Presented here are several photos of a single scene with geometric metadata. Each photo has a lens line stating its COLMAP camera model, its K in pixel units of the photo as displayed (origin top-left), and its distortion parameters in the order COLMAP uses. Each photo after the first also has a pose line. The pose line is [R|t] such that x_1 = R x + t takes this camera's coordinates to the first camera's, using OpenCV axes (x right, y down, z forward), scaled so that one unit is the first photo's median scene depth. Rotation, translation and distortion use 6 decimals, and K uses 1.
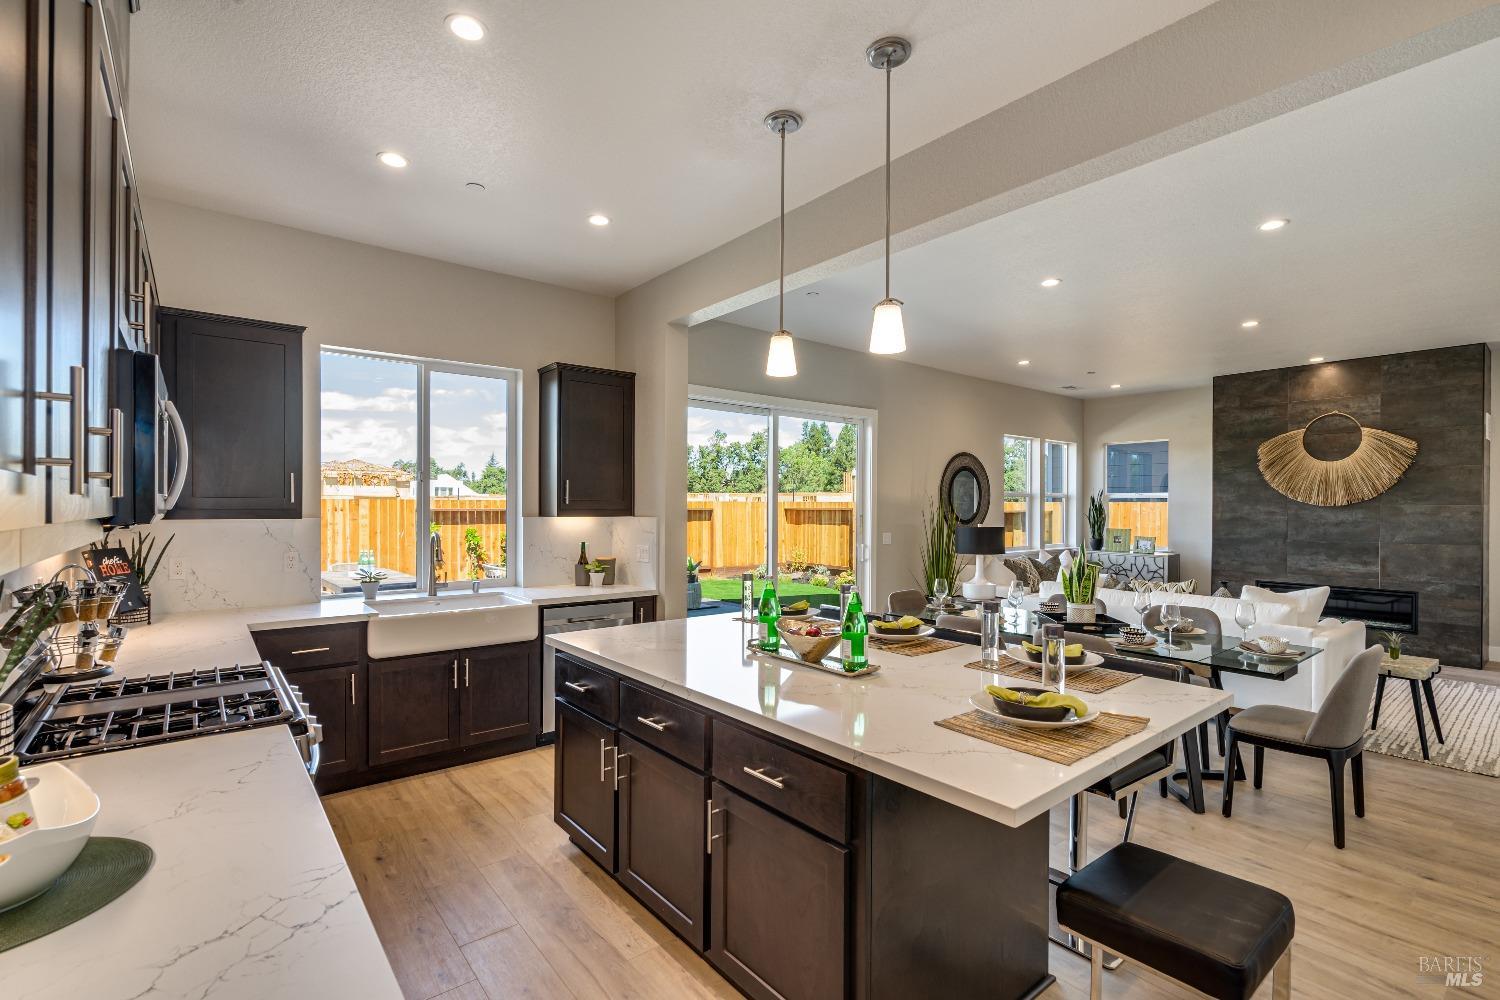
lens RADIAL K [[682.8, 0, 754.7], [0, 682.8, 506.5], [0, 0, 1]] dist [0.001068, 0.000317]
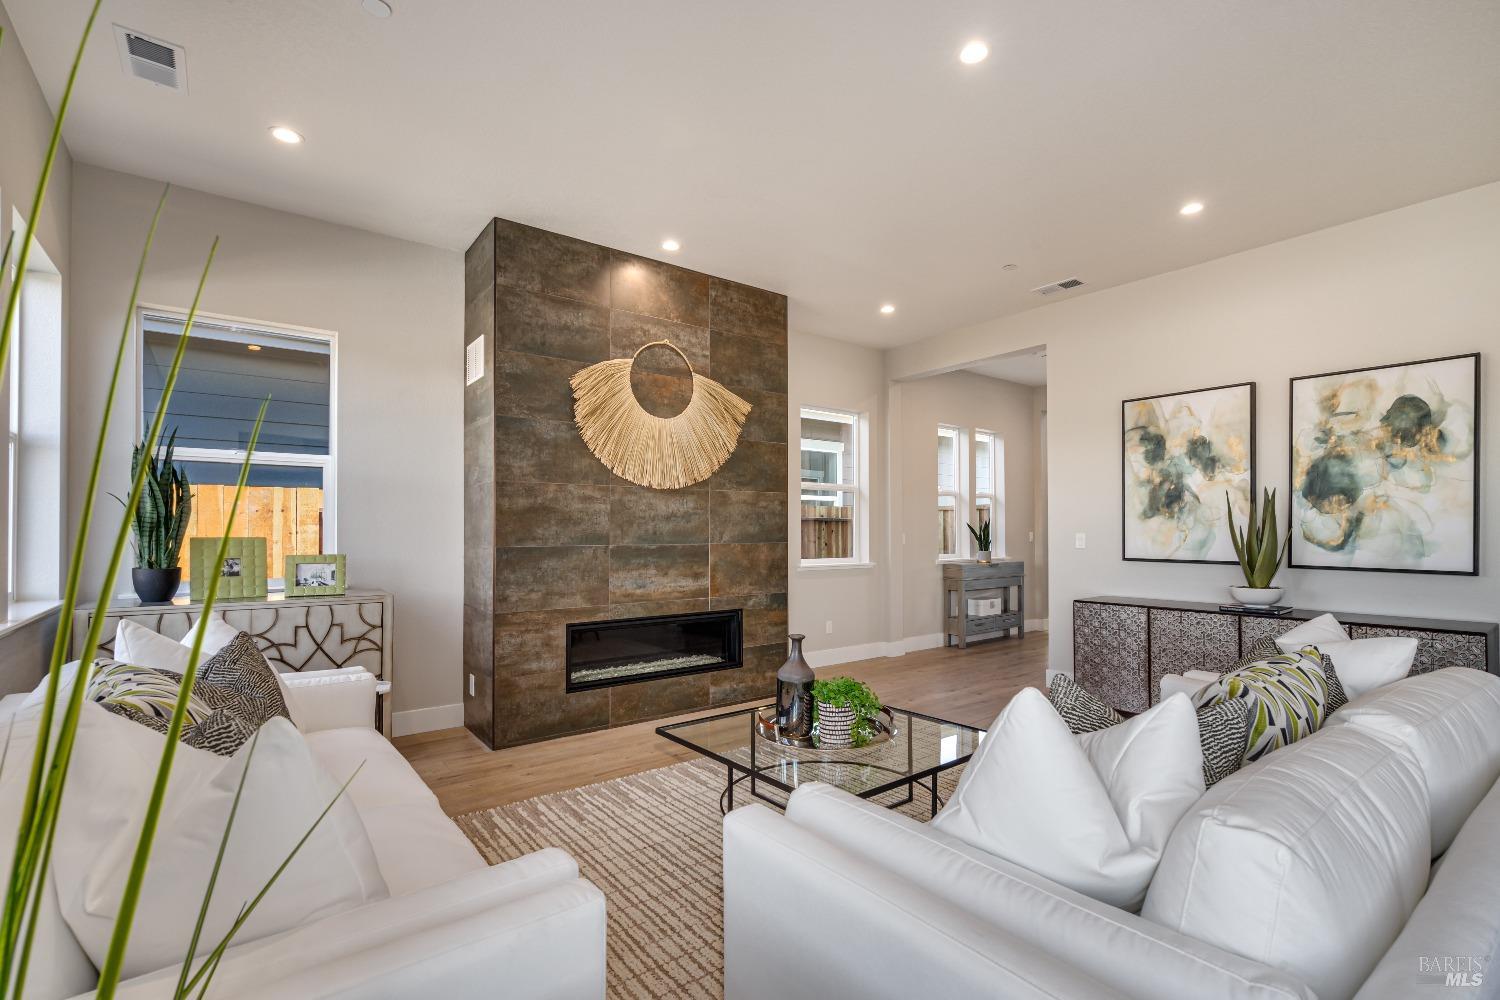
lens RADIAL K [[682.6, 0, 749.9], [0, 682.6, 526.2], [0, 0, 1]] dist [-0.000707, 0.000012]
pose [[0.035001, 0.003954, 0.999379, 0.210455], [0.002215, 0.999989, -0.004034, 0.035069], [-0.999385, 0.002354, 0.034992, 0.870708]]
